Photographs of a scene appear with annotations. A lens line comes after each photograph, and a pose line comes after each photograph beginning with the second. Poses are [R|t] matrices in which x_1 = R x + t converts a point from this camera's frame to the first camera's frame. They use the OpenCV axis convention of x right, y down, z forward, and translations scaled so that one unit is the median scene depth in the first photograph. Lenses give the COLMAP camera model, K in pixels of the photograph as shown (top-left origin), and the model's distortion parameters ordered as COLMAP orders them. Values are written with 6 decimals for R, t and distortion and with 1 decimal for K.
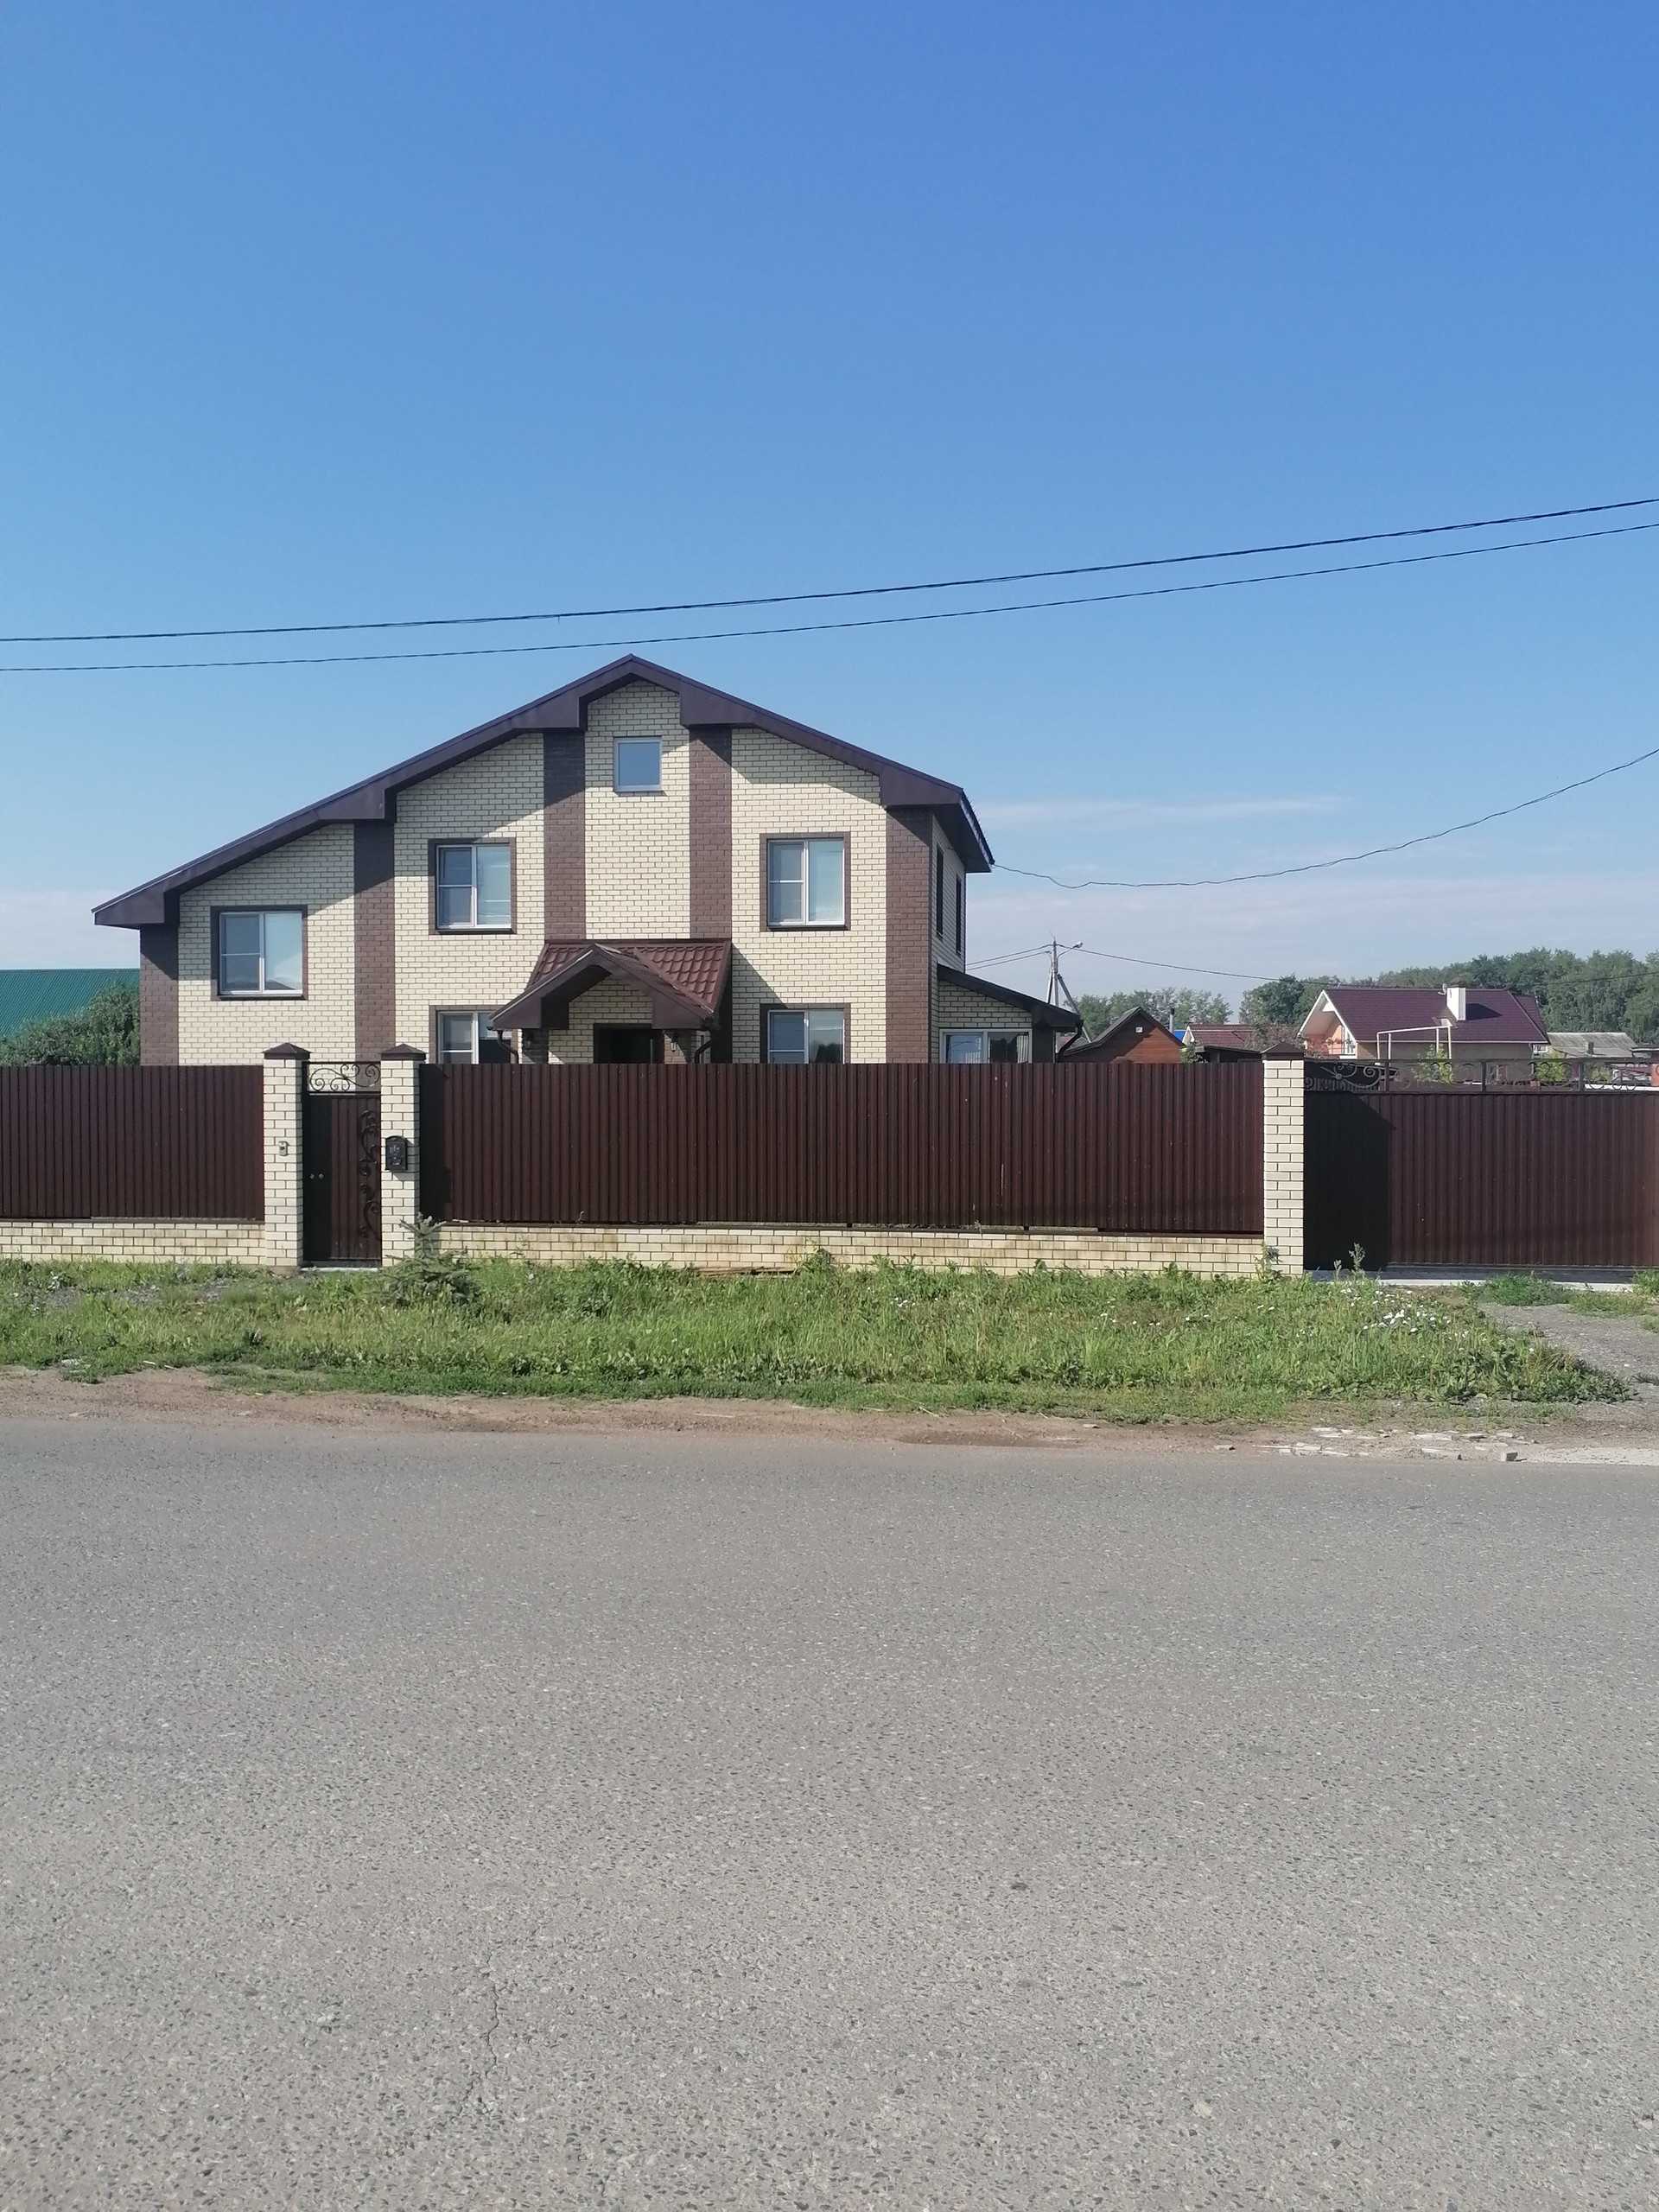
lens RADIAL K [[1781.9, 0, 828.6], [0, 1781.9, 1112.8], [0, 0, 1]] dist [0.009449, -0.007458]
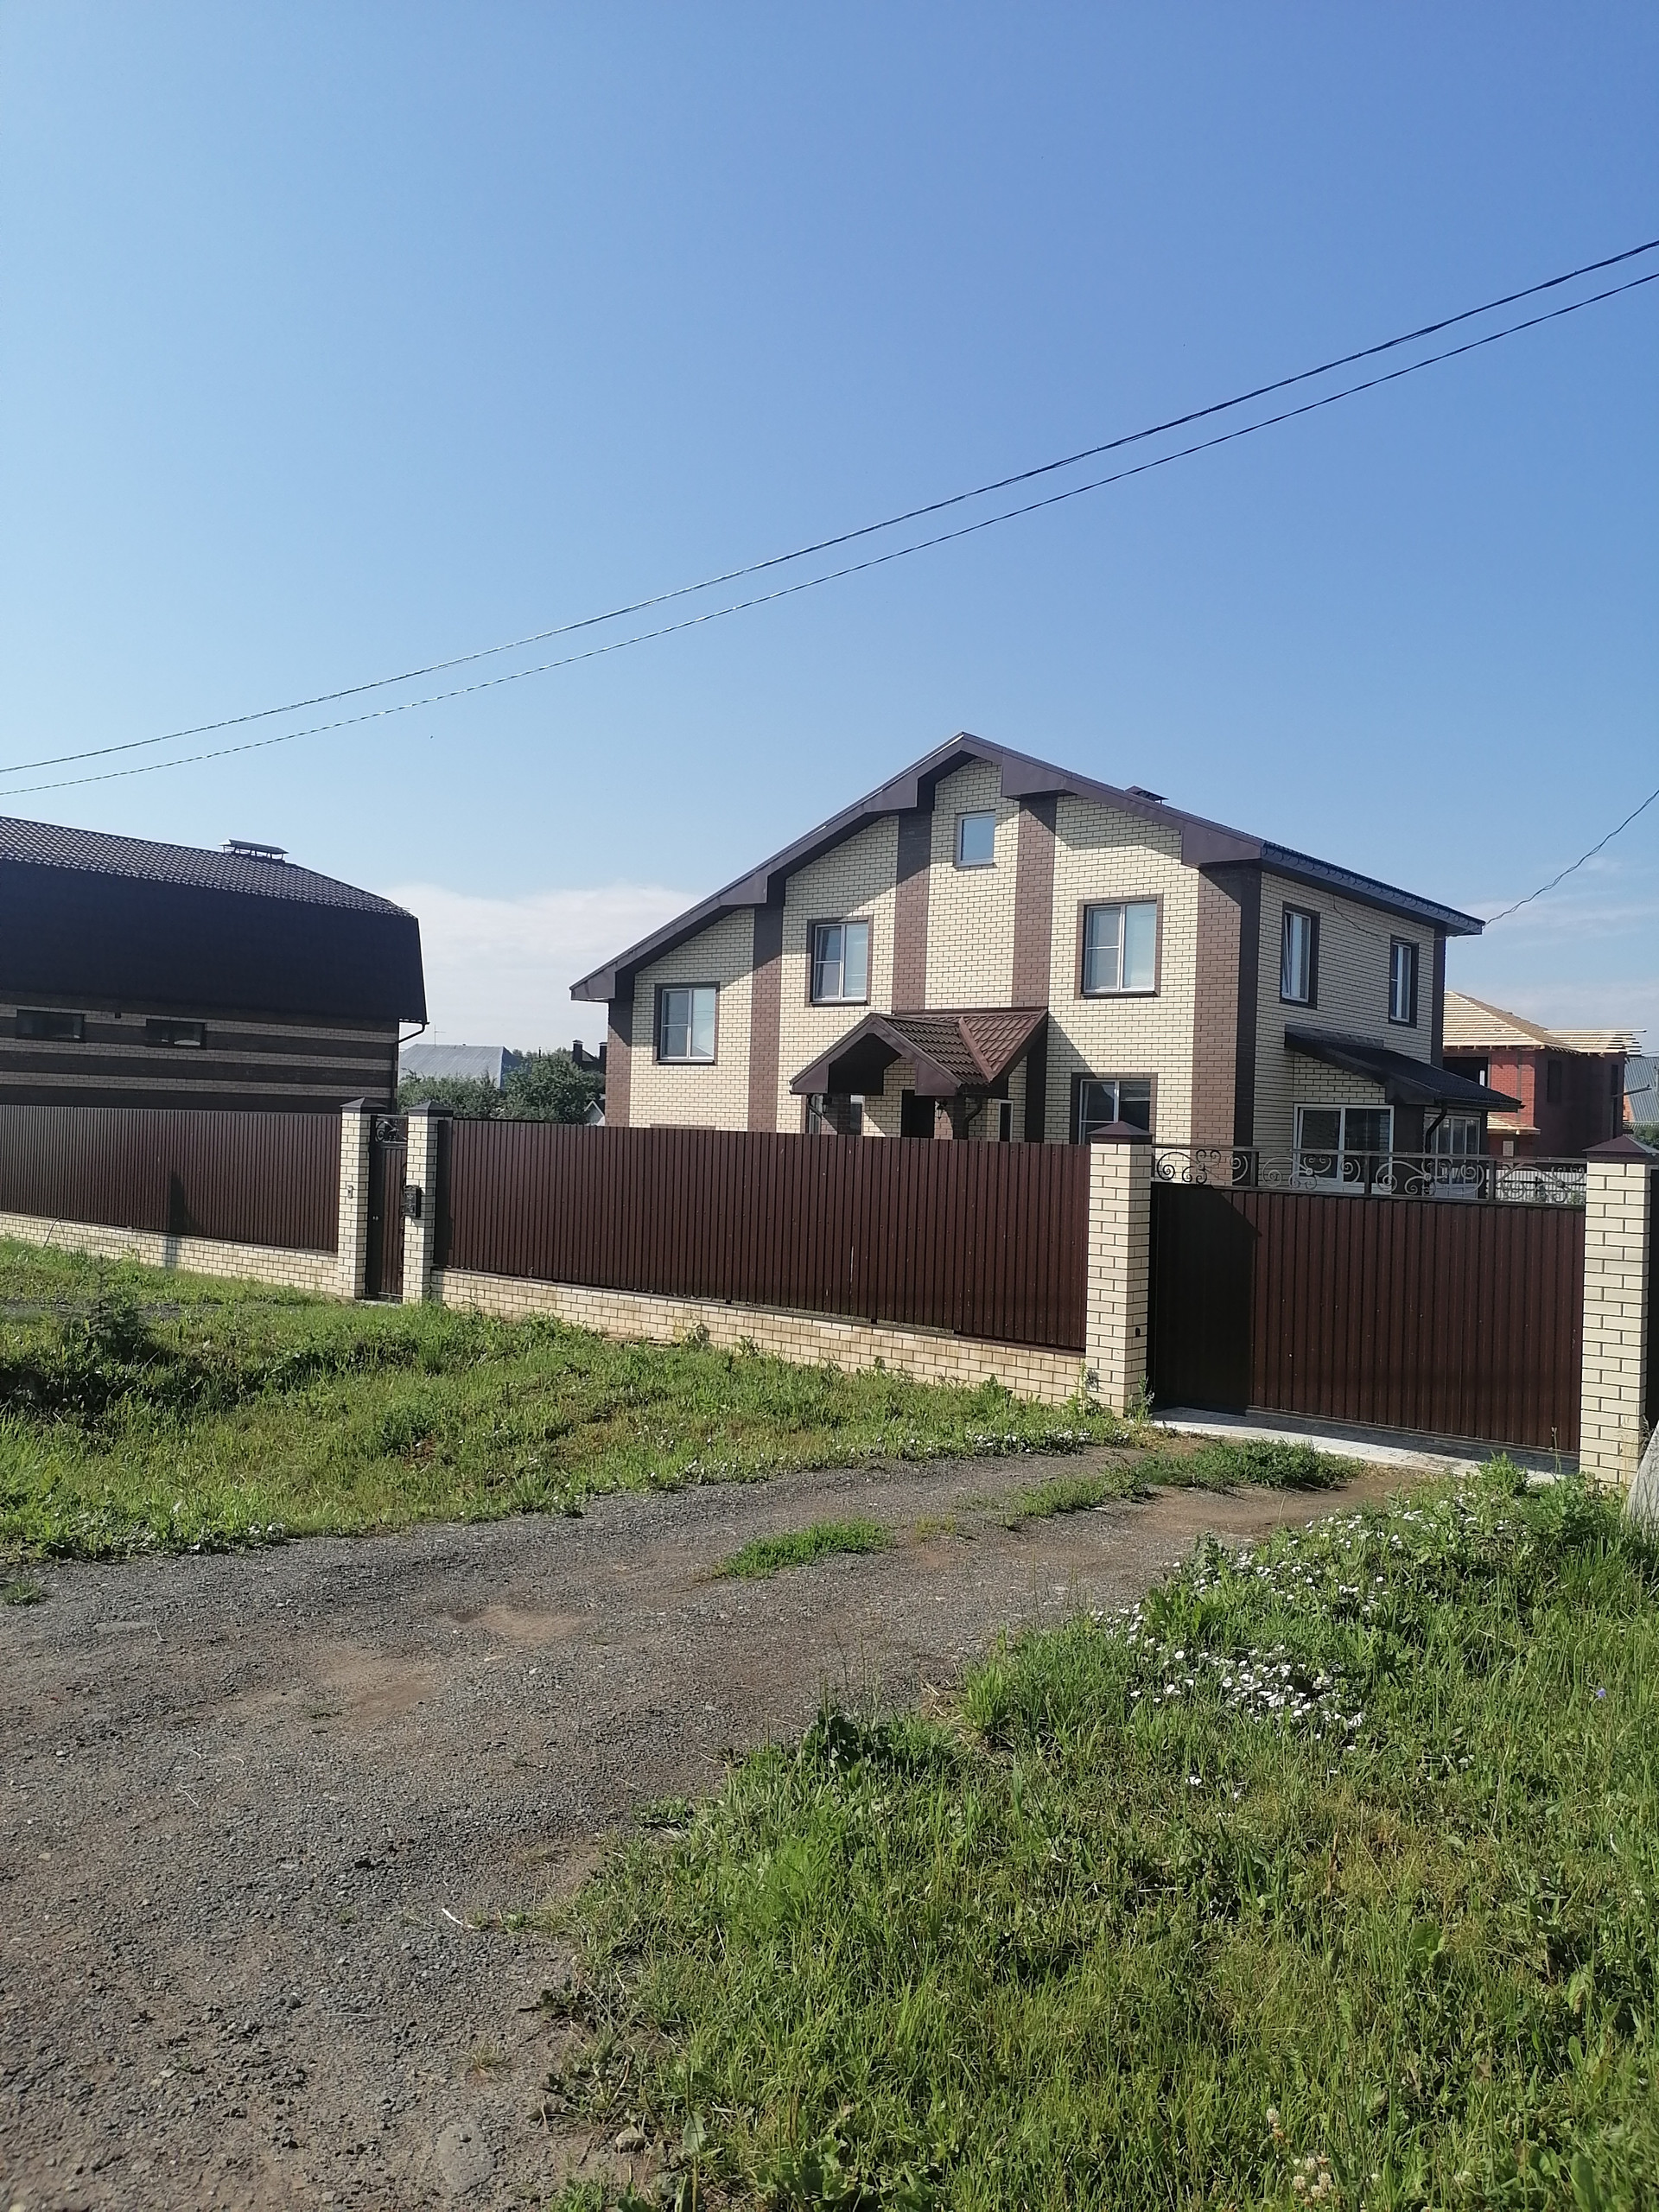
lens RADIAL K [[1610.2, 0, 829.3], [0, 1610.2, 1097.1], [0, 0, 1]] dist [0.014266, -0.006813]
pose [[0.860213, 0.018126, -0.509613, 0.299572], [-0.041714, 0.998520, -0.034897, -0.011127], [0.508227, 0.051277, 0.859696, 0.168561]]
